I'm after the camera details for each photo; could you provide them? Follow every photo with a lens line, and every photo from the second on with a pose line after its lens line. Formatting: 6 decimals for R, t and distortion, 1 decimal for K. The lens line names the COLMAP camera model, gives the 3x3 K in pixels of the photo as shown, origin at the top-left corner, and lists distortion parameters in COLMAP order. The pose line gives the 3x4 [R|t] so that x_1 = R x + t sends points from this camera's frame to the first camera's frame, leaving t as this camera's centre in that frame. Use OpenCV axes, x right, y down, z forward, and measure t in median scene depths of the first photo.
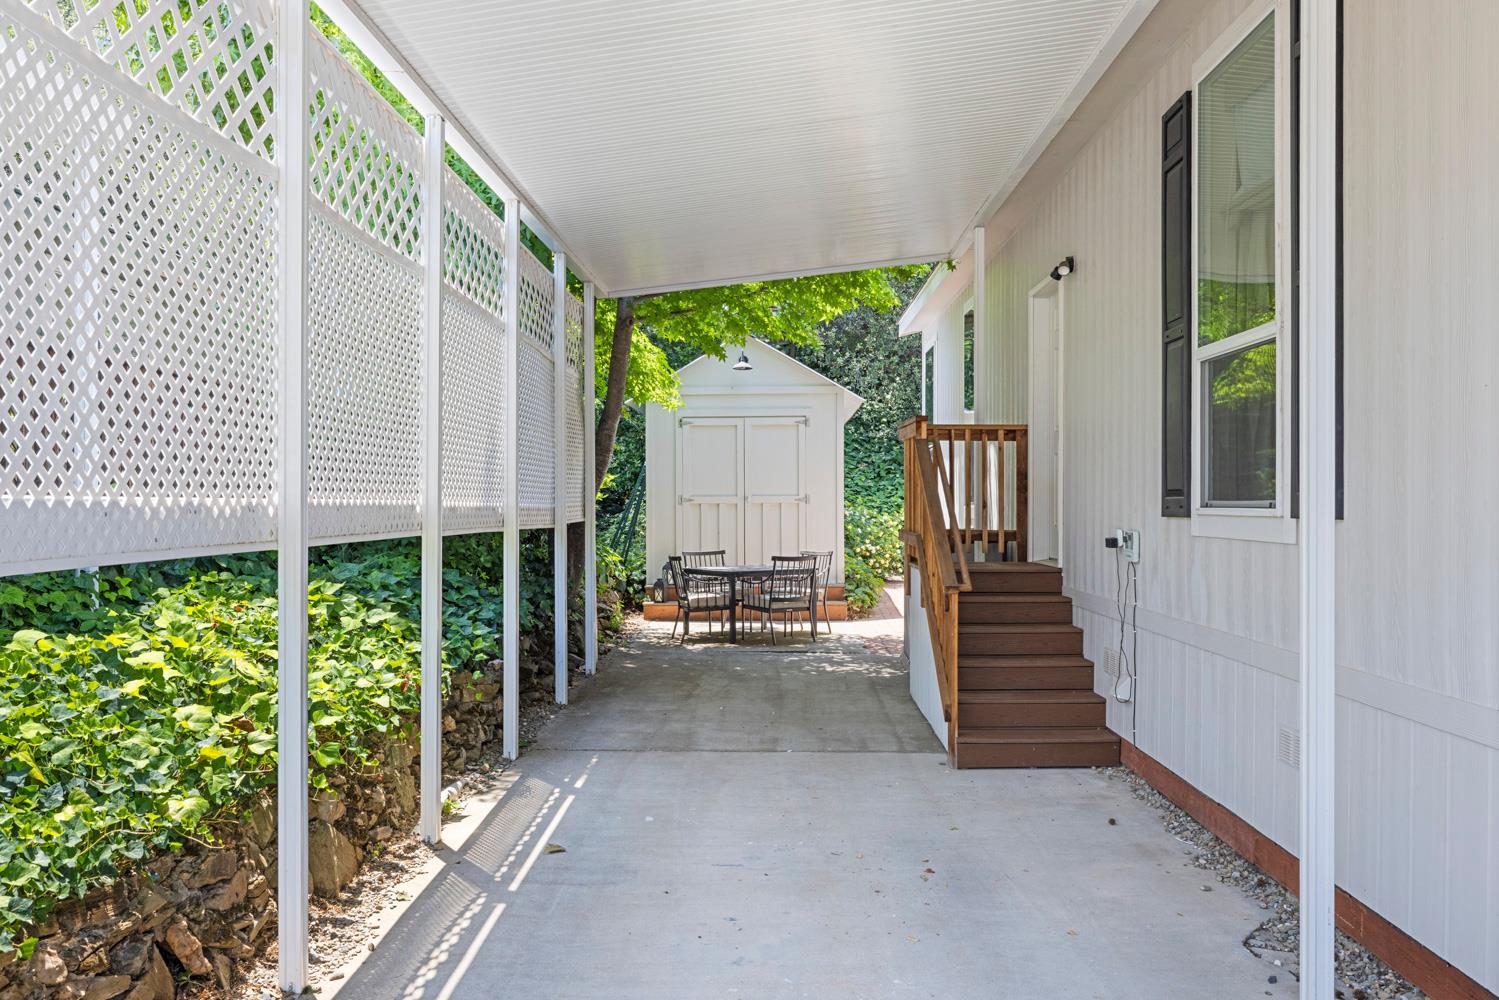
lens RADIAL K [[1204.3, 0, 750.5], [0, 1204.3, 500.6], [0, 0, 1]] dist [-0.003228, -0.000196]
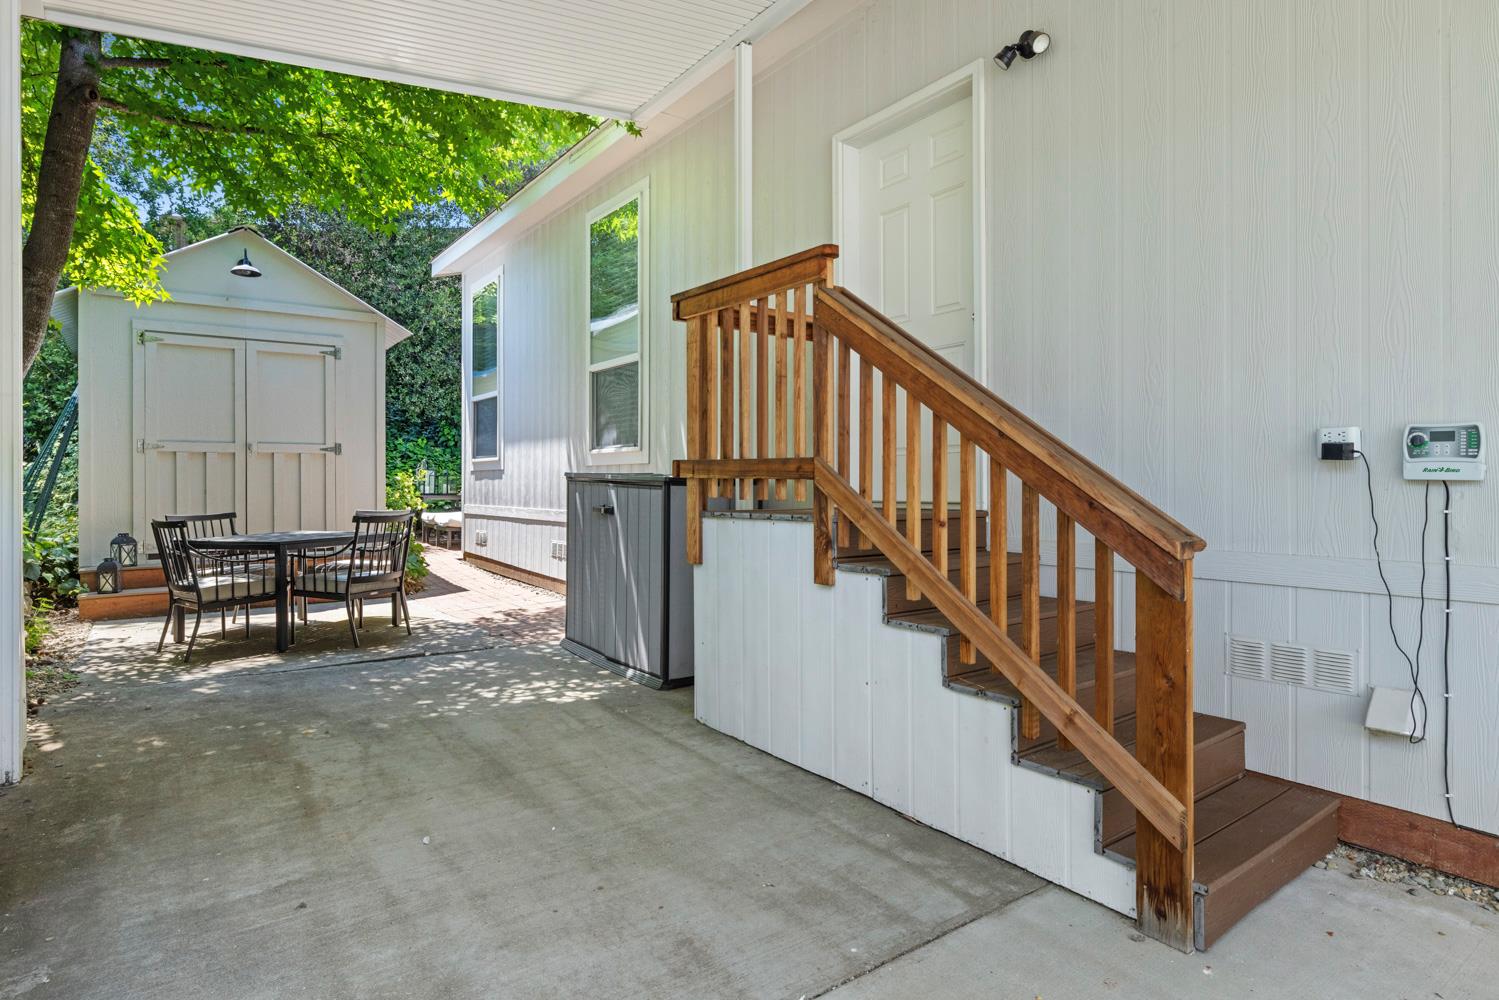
lens RADIAL K [[808.9, 0, 745.8], [0, 808.9, 490.3], [0, 0, 1]] dist [-0.001066, -0.000302]
pose [[0.788832, -0.005480, 0.614584, -0.076541], [0.002311, 0.999980, 0.005950, 0.025727], [-0.614604, -0.003273, 0.788829, 0.438310]]
